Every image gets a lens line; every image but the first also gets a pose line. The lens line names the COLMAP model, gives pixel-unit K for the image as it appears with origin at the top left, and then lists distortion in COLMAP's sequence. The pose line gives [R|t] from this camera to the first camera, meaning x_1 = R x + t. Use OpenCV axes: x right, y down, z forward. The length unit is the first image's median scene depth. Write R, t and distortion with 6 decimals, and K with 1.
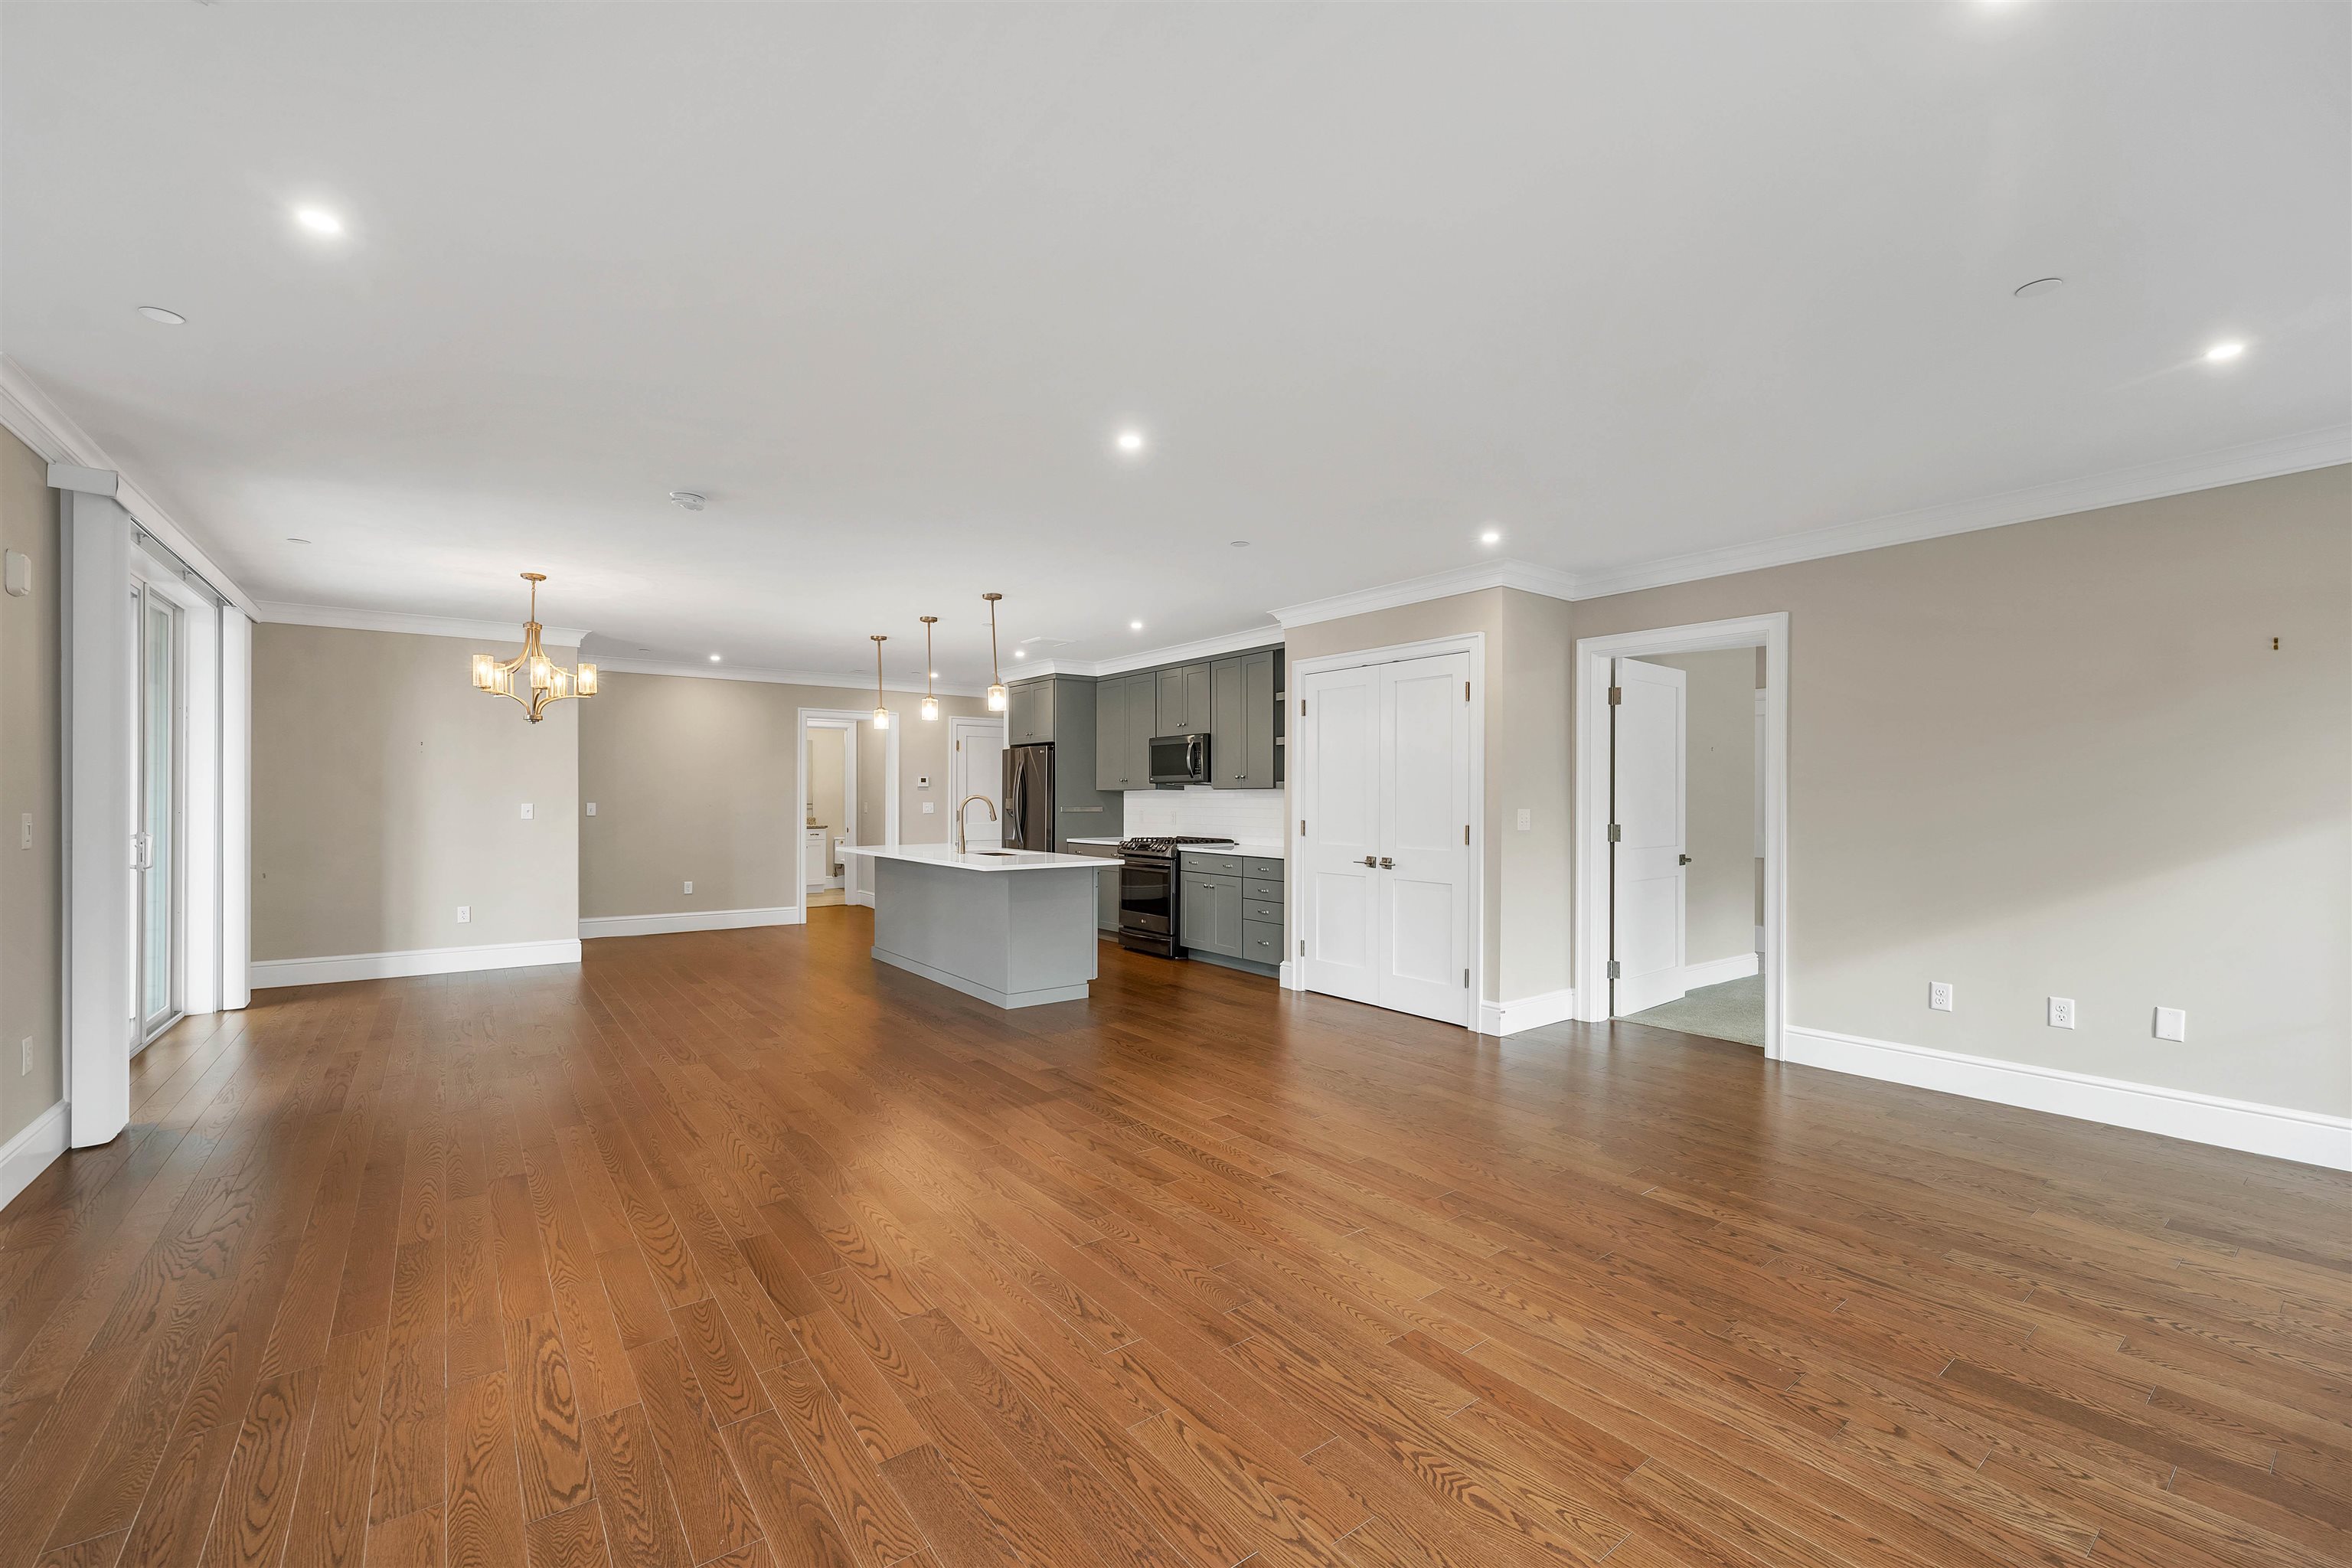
lens RADIAL K [[966.7, 0, 1180.8], [0, 966.7, 809.2], [0, 0, 1]] dist [-0.002155, -0.000250]
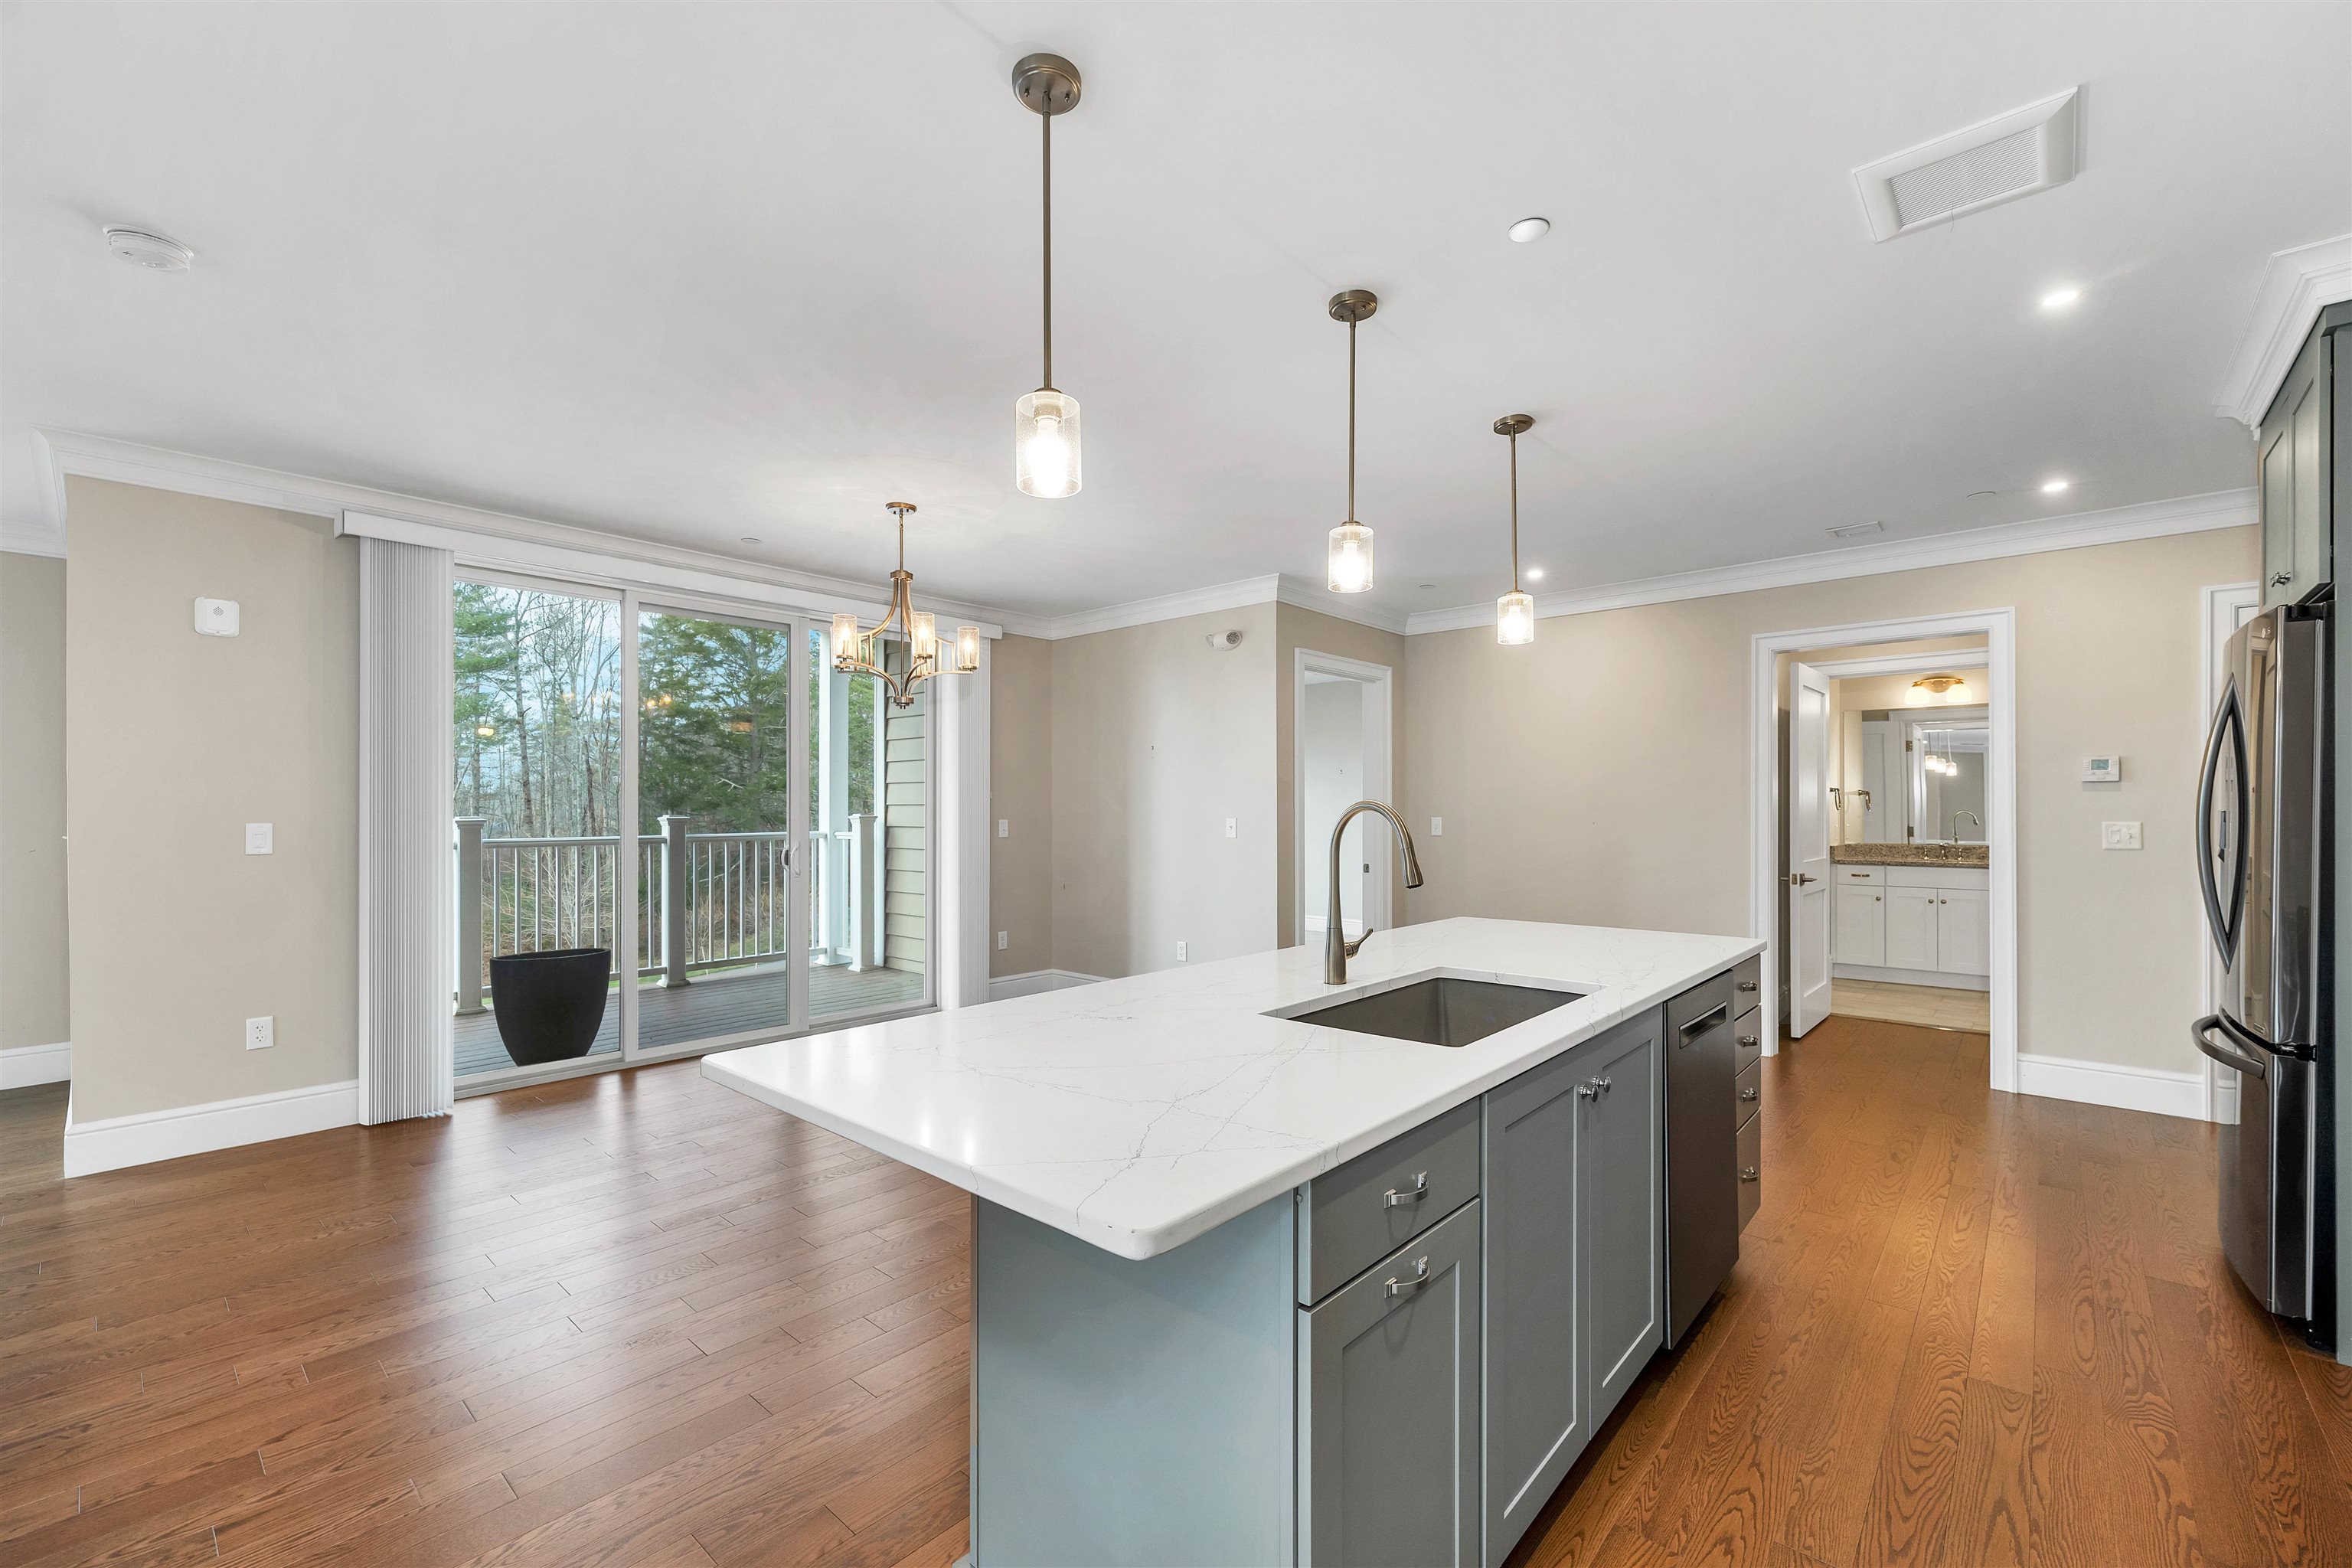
lens RADIAL K [[966.7, 0, 1180.8], [0, 966.7, 809.2], [0, 0, 1]] dist [-0.002155, -0.000250]
pose [[0.197359, -0.002183, -0.980329, 0.073157], [-0.008820, 0.999953, -0.004002, -0.010809], [0.980292, 0.009436, 0.197331, 0.906995]]
